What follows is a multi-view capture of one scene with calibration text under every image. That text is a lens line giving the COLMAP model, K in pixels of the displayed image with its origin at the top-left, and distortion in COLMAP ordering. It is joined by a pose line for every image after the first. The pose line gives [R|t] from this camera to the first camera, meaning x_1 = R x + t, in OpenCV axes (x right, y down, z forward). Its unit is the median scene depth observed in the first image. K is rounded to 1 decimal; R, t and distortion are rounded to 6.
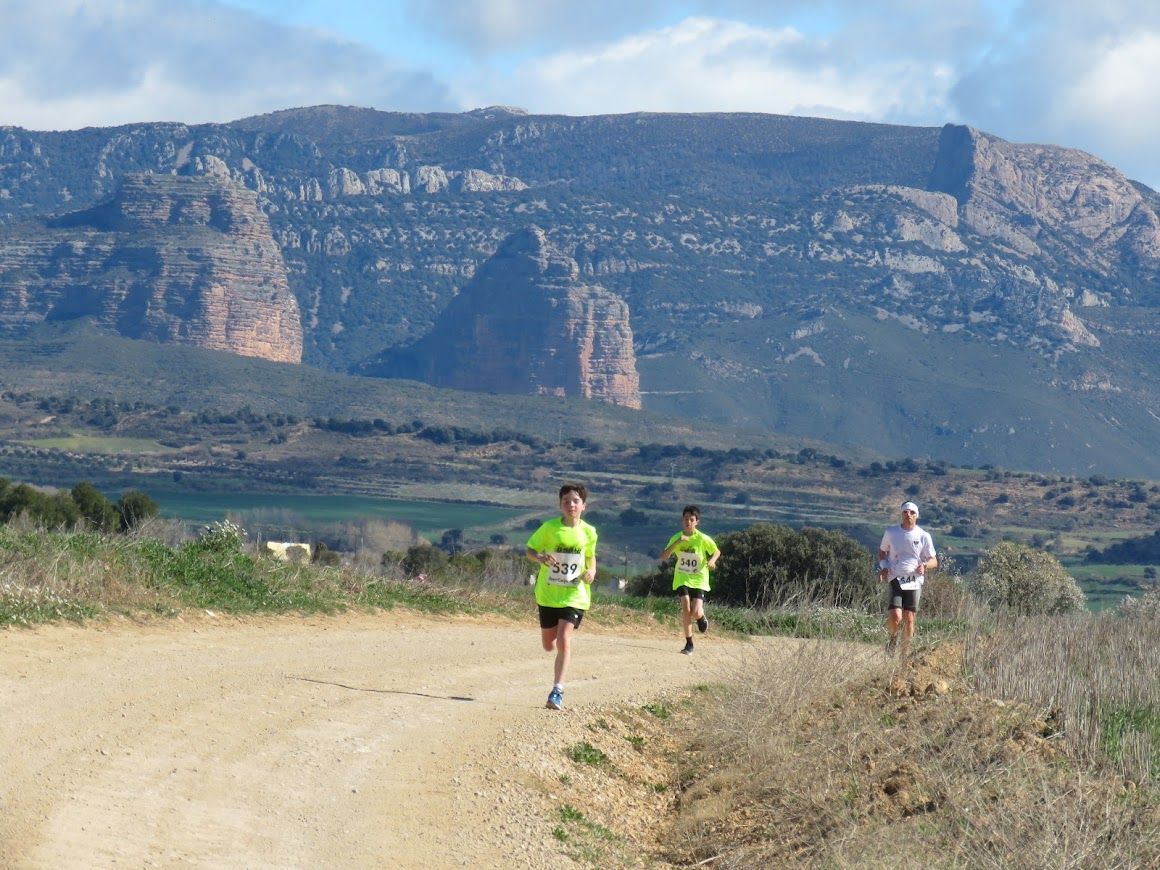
lens RADIAL K [[6013.8, 0, 677.9], [0, 6013.8, 435.6], [0, 0, 1]] dist [0.081353, 11.159927]
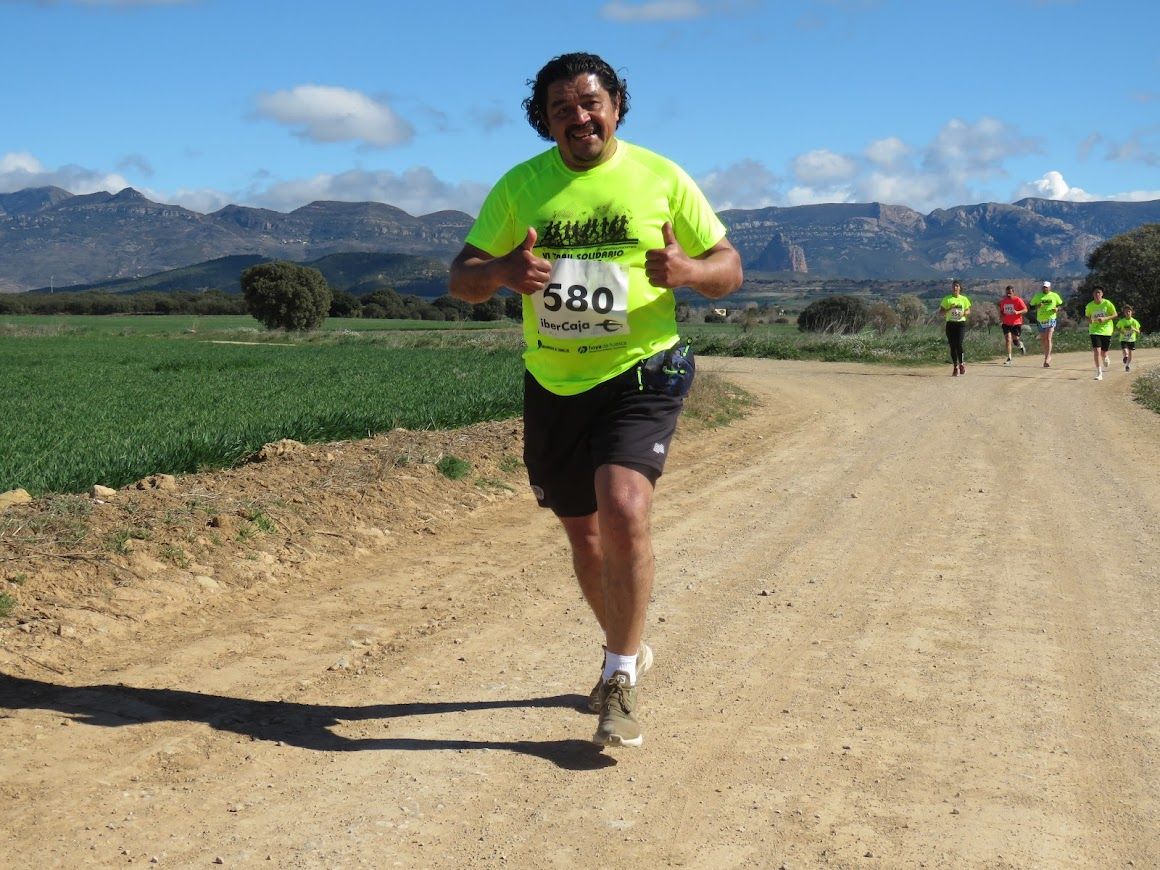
lens RADIAL K [[2279.1, 0, 535.1], [0, 2279.1, 437.7], [0, 0, 1]] dist [0.013774, 0.054073]
pose [[0.990083, -0.068263, -0.122785, -0.006857], [0.076788, 0.994855, 0.066086, -0.009718], [0.117642, -0.074859, 0.990231, -0.684001]]
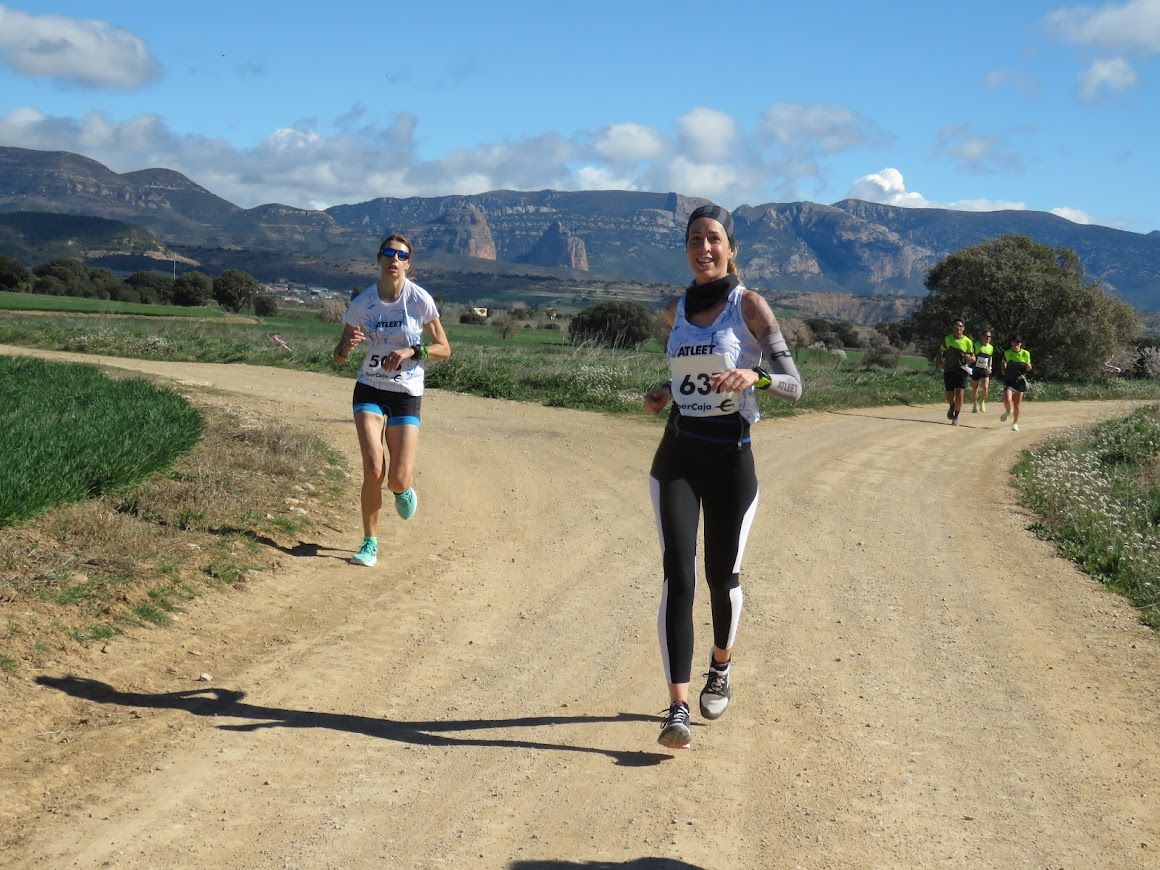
lens RADIAL K [[2637.7, 0, 580.0], [0, 2637.7, 435.0], [0, 0, 1]] dist [0.028752, -0.171957]
pose [[0.999866, -0.015038, -0.006515, -0.002013], [0.015431, 0.997748, 0.065279, -0.009543], [0.005519, -0.065371, 0.997846, -0.625581]]
